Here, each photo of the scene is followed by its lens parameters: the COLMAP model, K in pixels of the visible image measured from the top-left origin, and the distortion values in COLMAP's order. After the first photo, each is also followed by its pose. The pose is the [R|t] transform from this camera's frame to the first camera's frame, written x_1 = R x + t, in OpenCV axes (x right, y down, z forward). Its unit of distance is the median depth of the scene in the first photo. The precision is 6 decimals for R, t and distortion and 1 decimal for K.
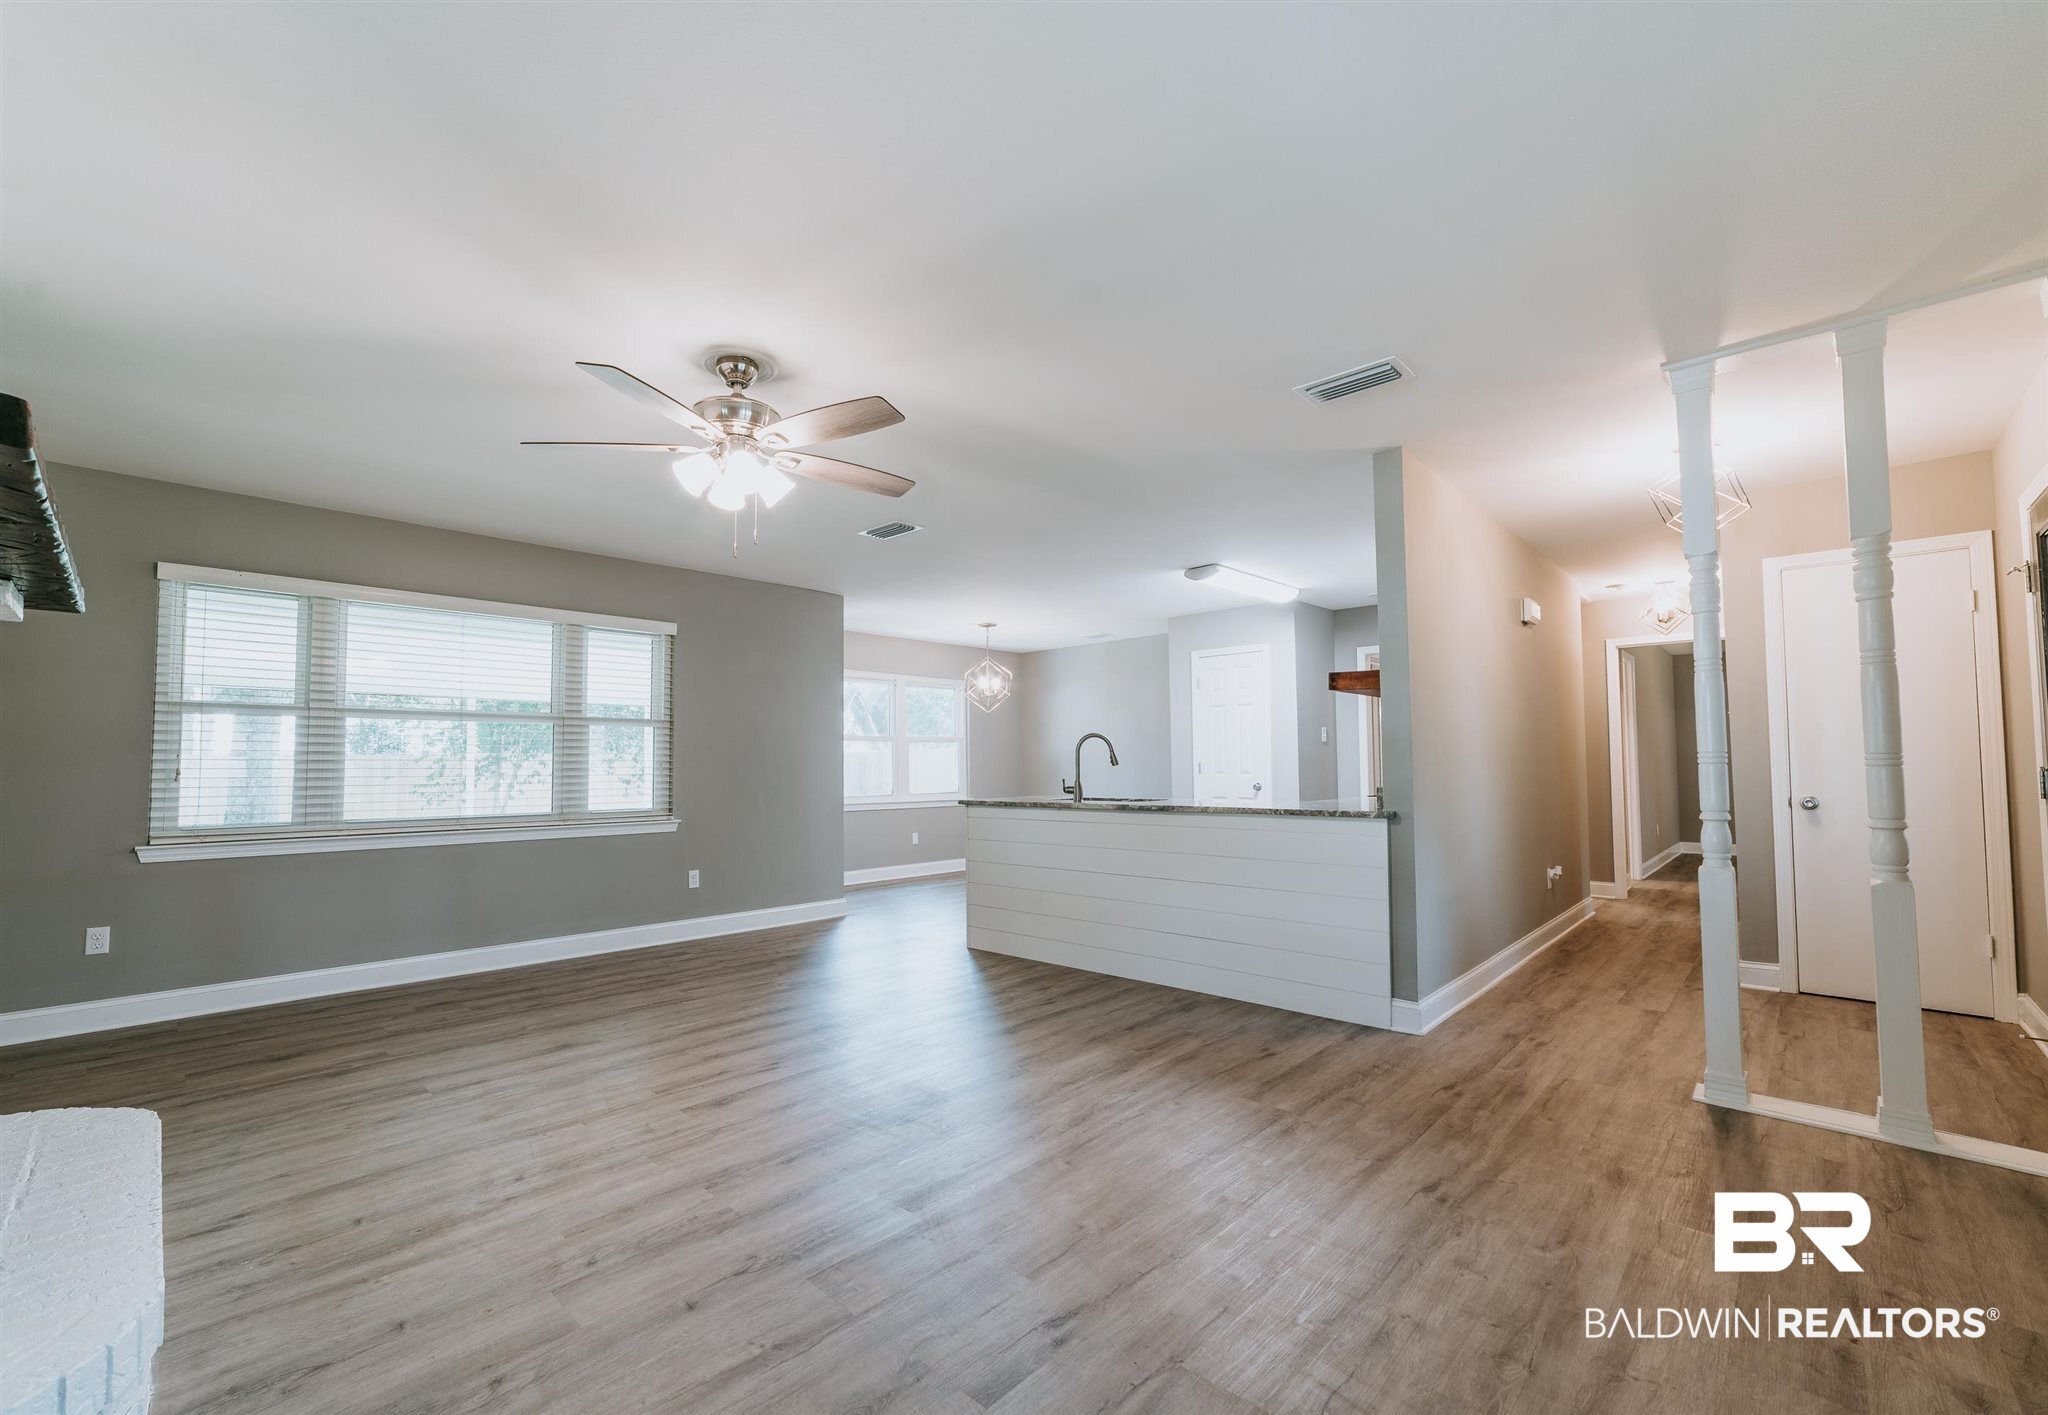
lens RADIAL K [[849.5, 0, 1016.3], [0, 849.5, 730.0], [0, 0, 1]] dist [-0.013040, -0.000265]
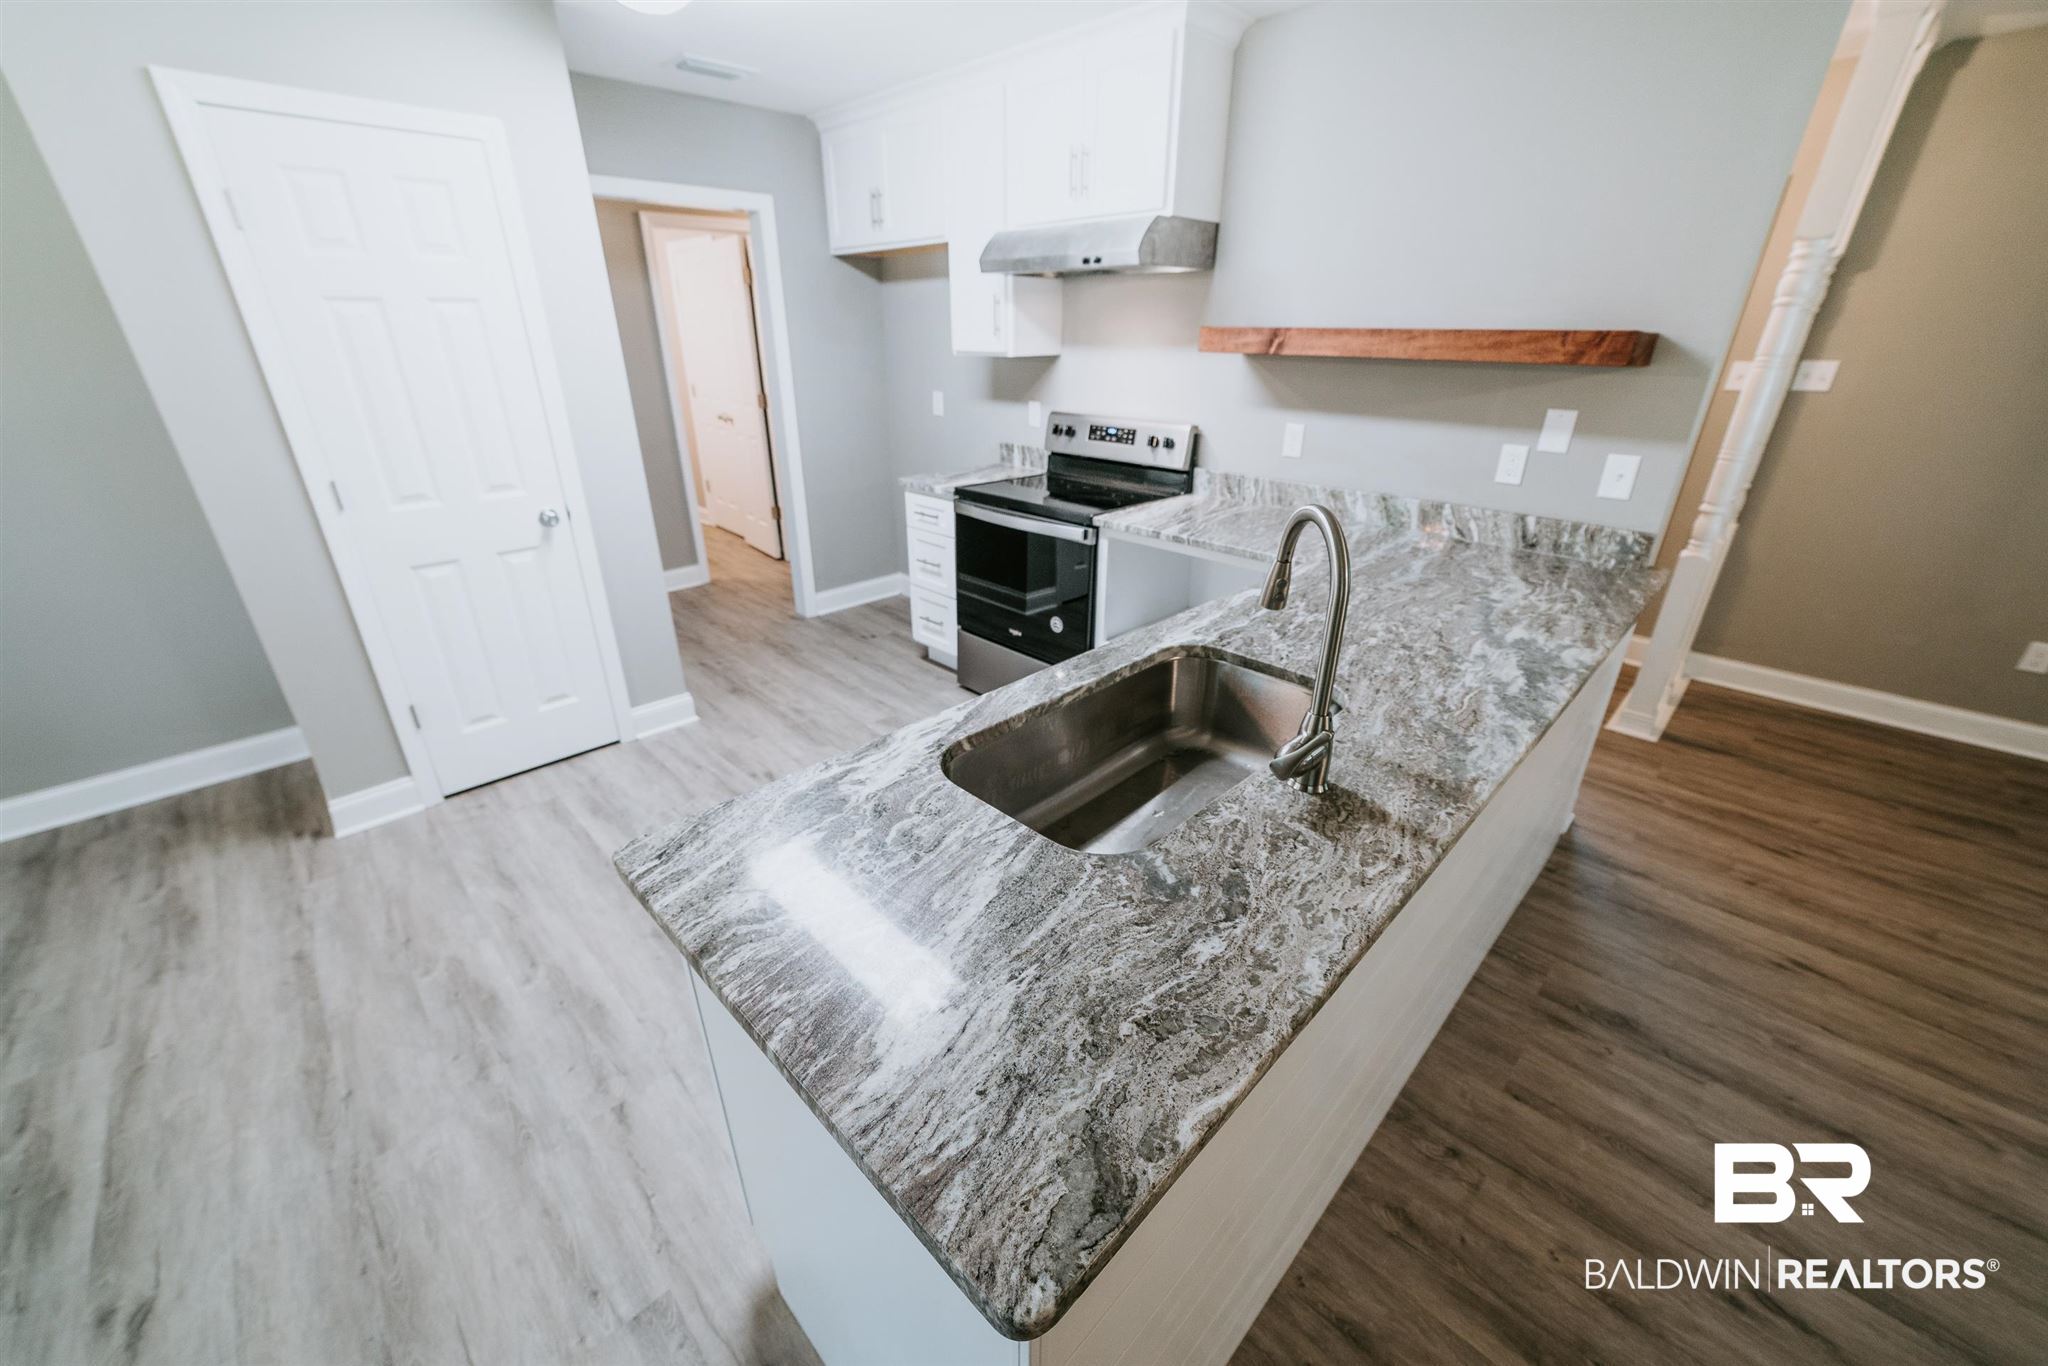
lens RADIAL K [[789.1, 0, 1014.6], [0, 789.1, 684.8], [0, 0, 1]] dist [-0.024819, 0.006440]
pose [[0.042069, -0.413602, 0.909485, -0.223975], [-0.041809, 0.908765, 0.415208, -0.067622], [-0.998240, -0.055492, 0.020938, 1.754003]]
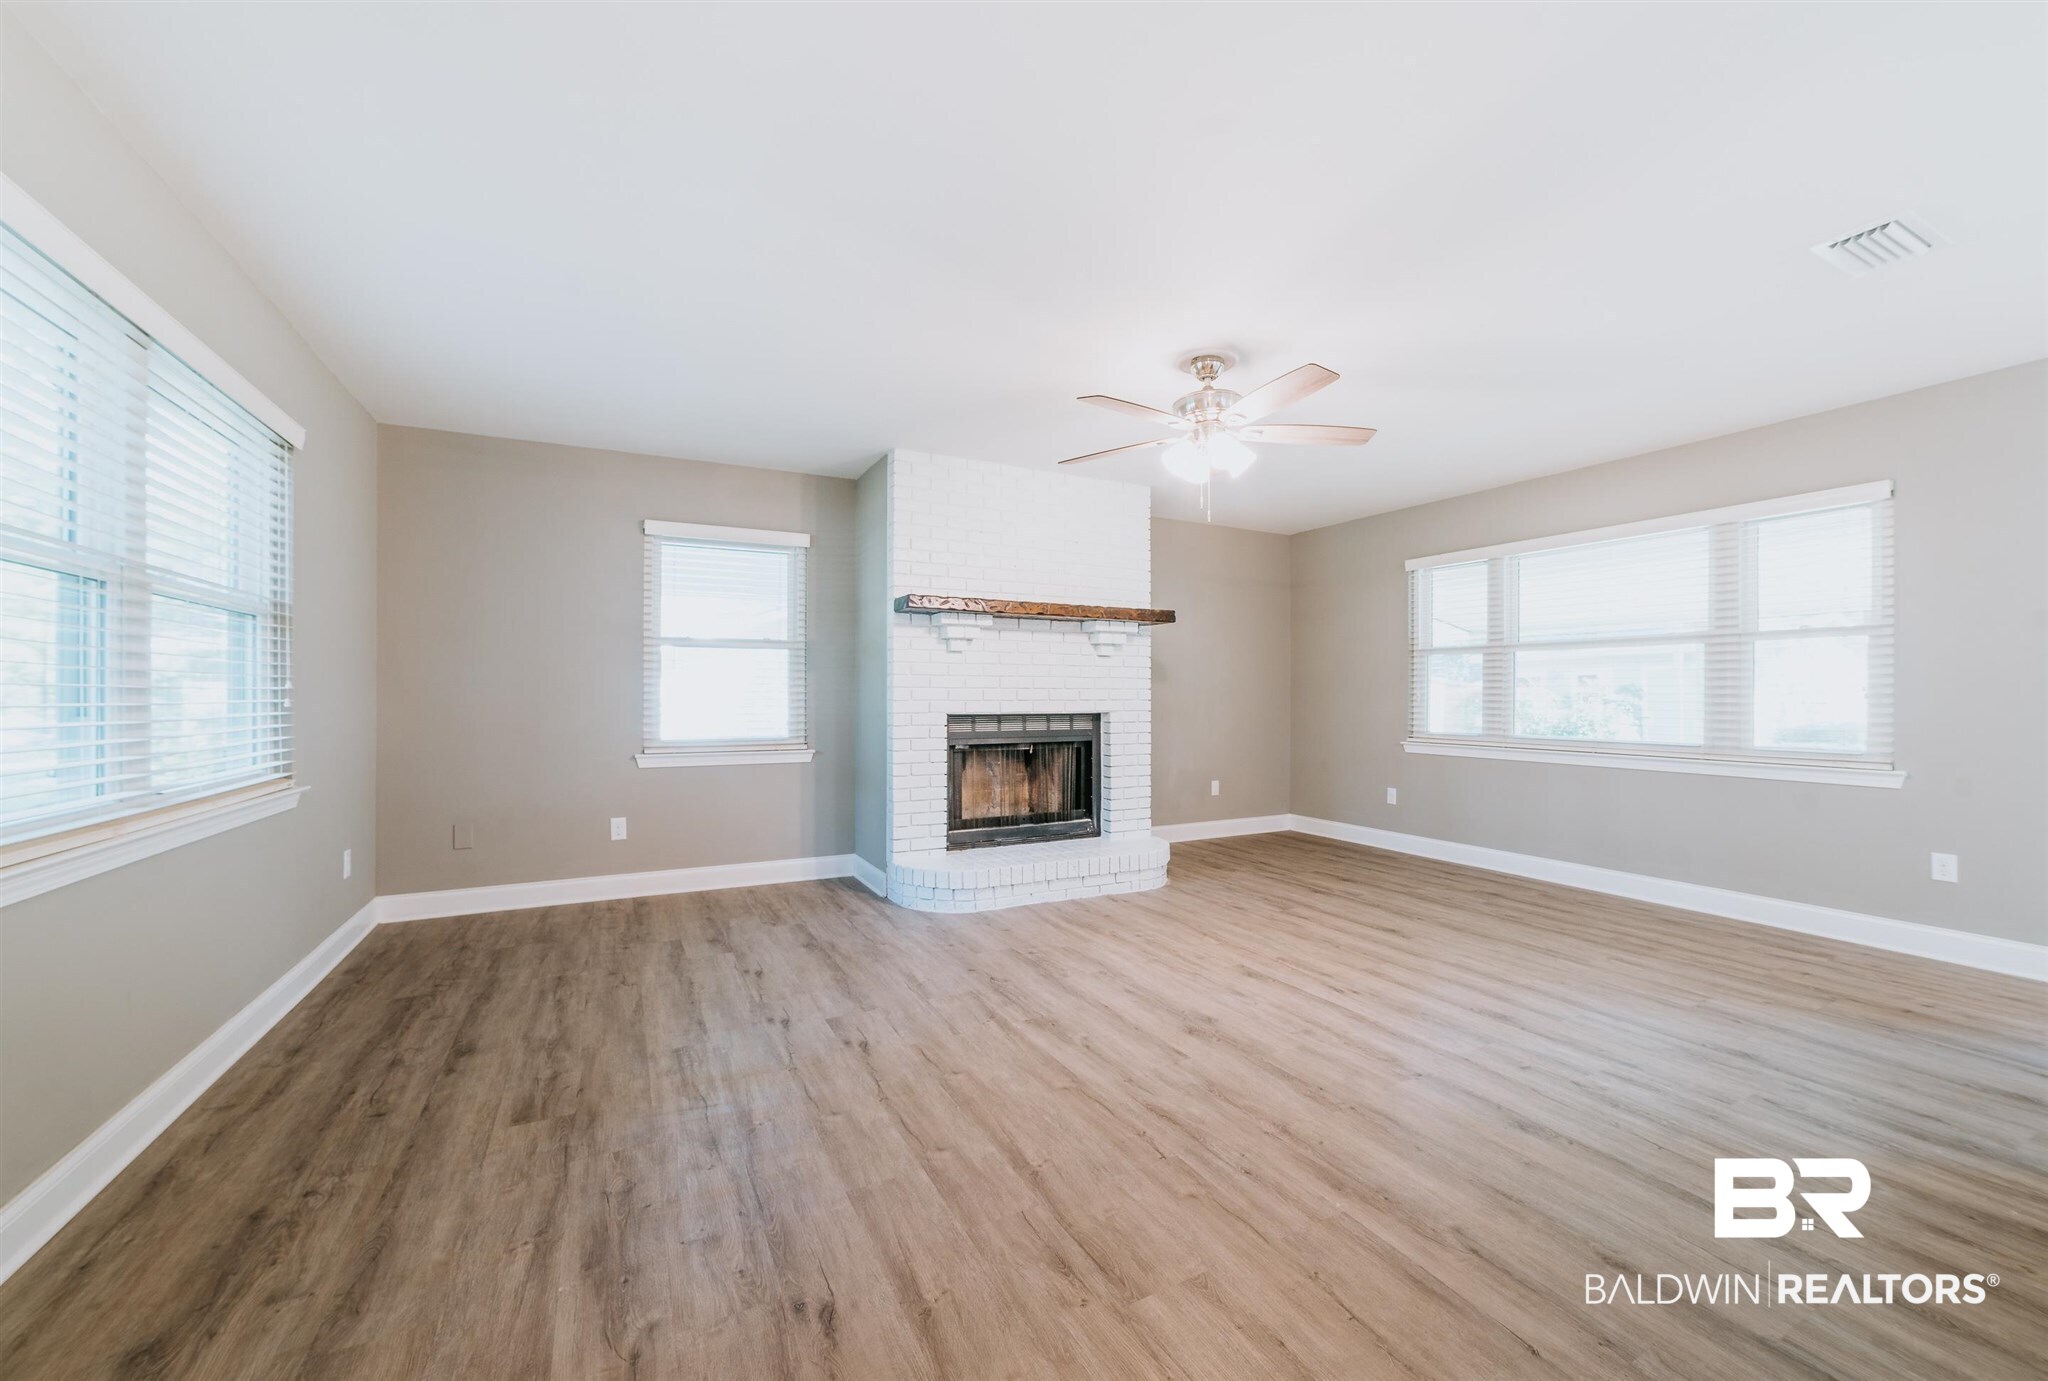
lens RADIAL K [[799.4, 0, 1024.0], [0, 799.4, 690.5], [0, 0, 1]] dist [-0.018512, 0.008357]
pose [[-0.328704, 0.001266, -0.944432, 0.759833], [0.043642, 0.998951, -0.013850, 0.038634], [0.943424, -0.045769, -0.328415, 1.006827]]
